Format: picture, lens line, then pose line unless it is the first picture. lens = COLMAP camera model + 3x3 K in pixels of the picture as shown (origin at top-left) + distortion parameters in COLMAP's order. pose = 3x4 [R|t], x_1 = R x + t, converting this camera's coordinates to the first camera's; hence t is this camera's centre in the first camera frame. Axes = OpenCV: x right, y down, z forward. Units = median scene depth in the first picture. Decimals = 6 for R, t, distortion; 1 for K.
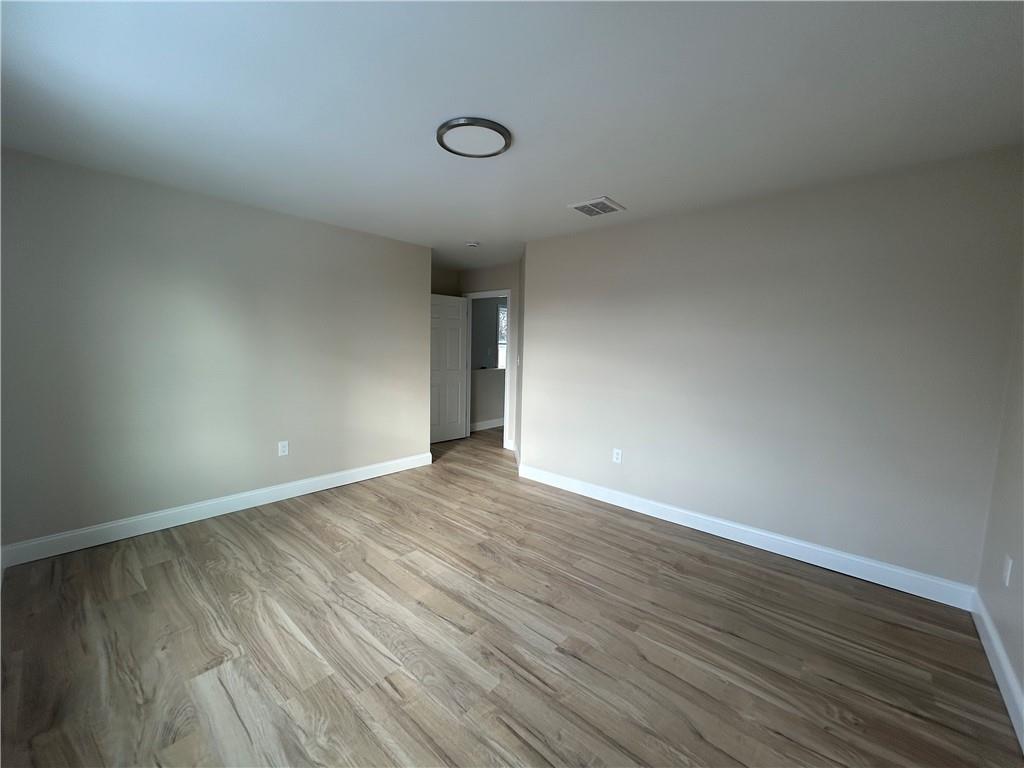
lens RADIAL K [[408.2, 0, 504.3], [0, 408.2, 388.4], [0, 0, 1]] dist [0.001812, 0.000110]
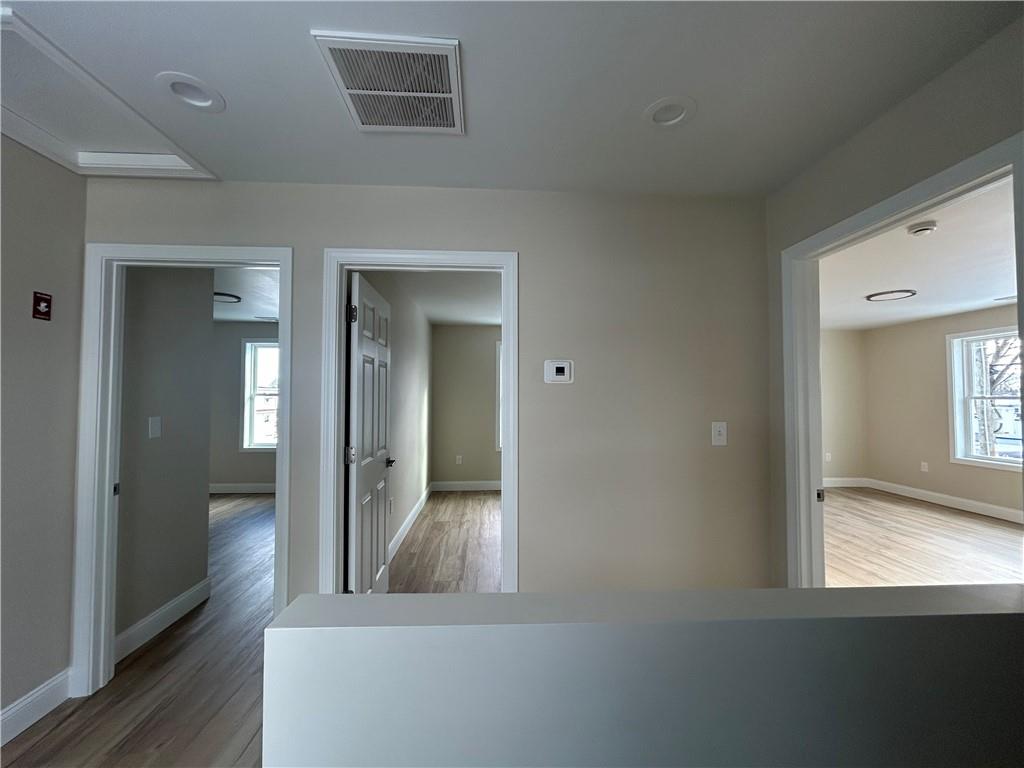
lens RADIAL K [[408.2, 0, 510.3], [0, 408.2, 383.1], [0, 0, 1]] dist [0.001812, 0.000110]
pose [[-0.723308, -0.001908, 0.690523, -0.098628], [0.051698, 0.997040, 0.056907, -0.320057], [-0.688588, 0.076860, -0.721068, 3.194658]]
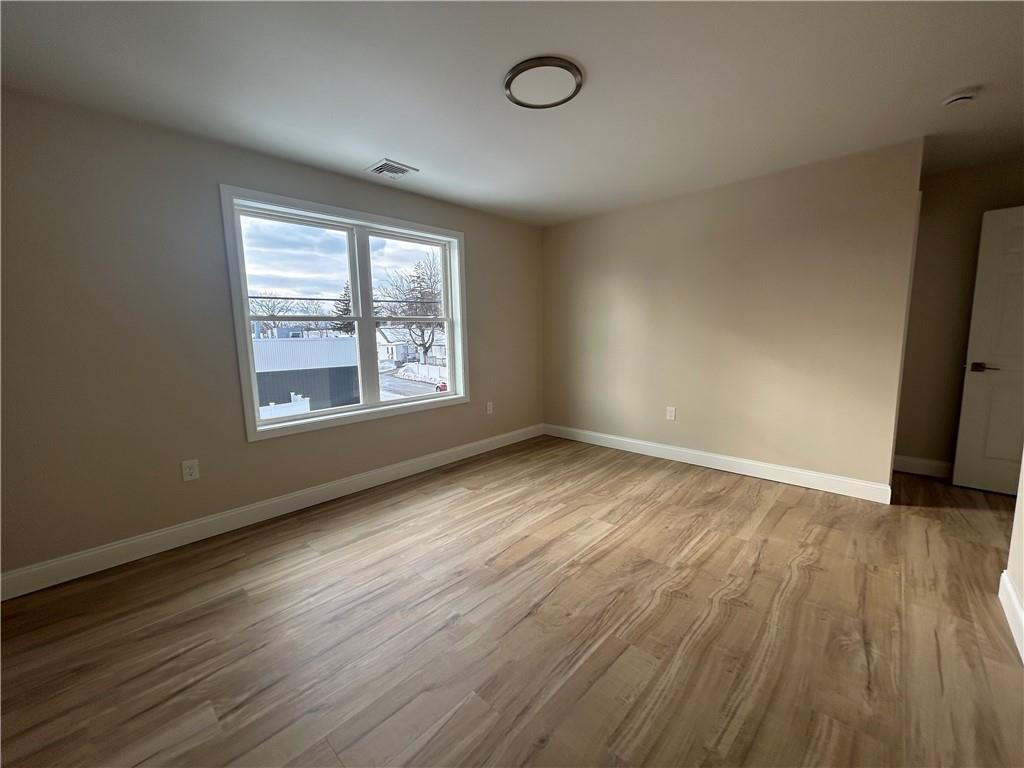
lens RADIAL K [[408.2, 0, 518.5], [0, 408.2, 382.4], [0, 0, 1]] dist [0.001812, 0.000110]
pose [[-0.011174, 0.097117, -0.995210, 0.807963], [-0.087293, 0.991378, 0.097723, -0.011748], [0.996120, 0.087967, -0.002600, 0.855350]]
